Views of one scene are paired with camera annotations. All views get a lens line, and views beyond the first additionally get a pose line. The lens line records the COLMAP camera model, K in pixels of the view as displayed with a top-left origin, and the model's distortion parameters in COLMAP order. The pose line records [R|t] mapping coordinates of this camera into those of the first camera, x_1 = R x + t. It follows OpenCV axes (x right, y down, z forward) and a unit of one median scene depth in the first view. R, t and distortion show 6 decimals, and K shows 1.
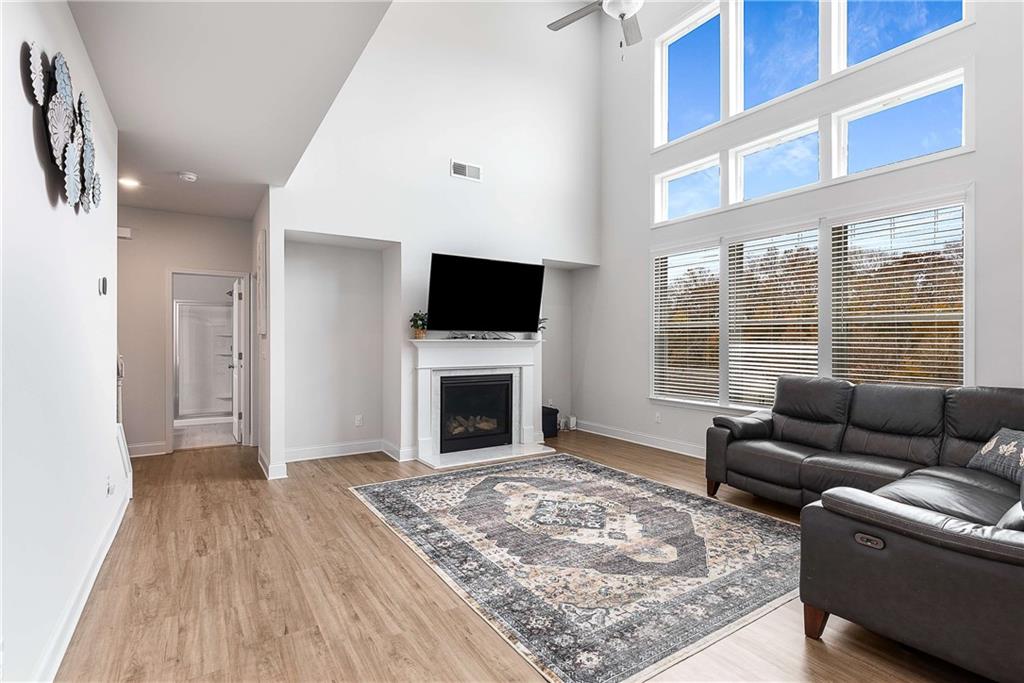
lens RADIAL K [[476.7, 0, 517.7], [0, 476.7, 338.0], [0, 0, 1]] dist [0.019662, 0.000616]
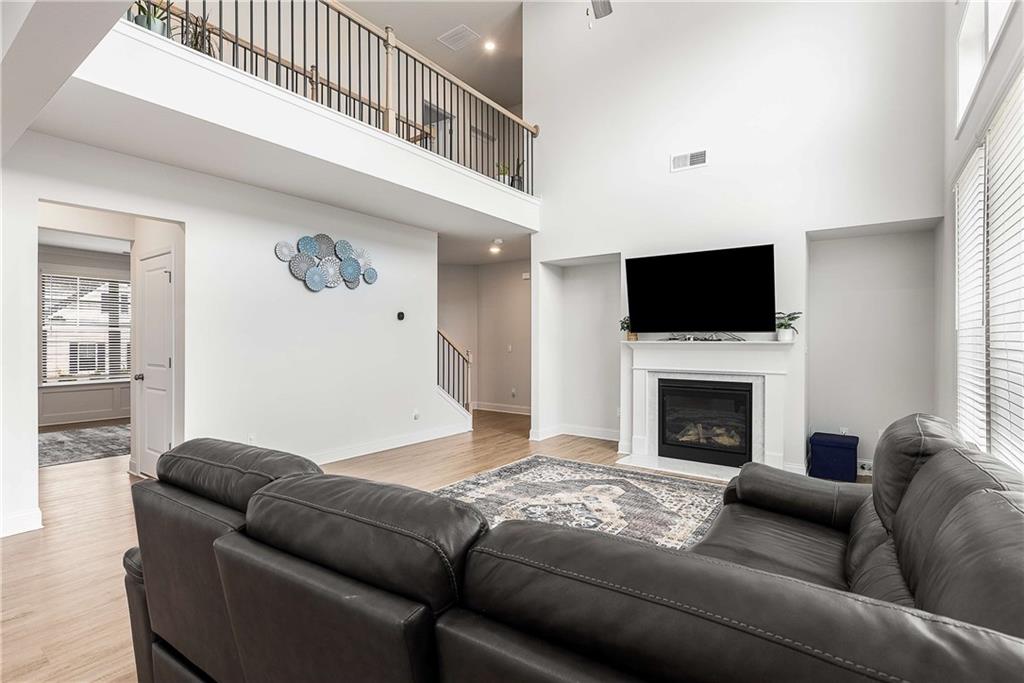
lens RADIAL K [[476.7, 0, 517.7], [0, 476.7, 338.0], [0, 0, 1]] dist [0.019662, 0.000616]
pose [[0.381974, -0.006920, -0.924147, 0.820979], [0.004035, 0.999975, -0.005820, 0.001534], [0.924164, -0.001506, 0.381993, 0.443377]]
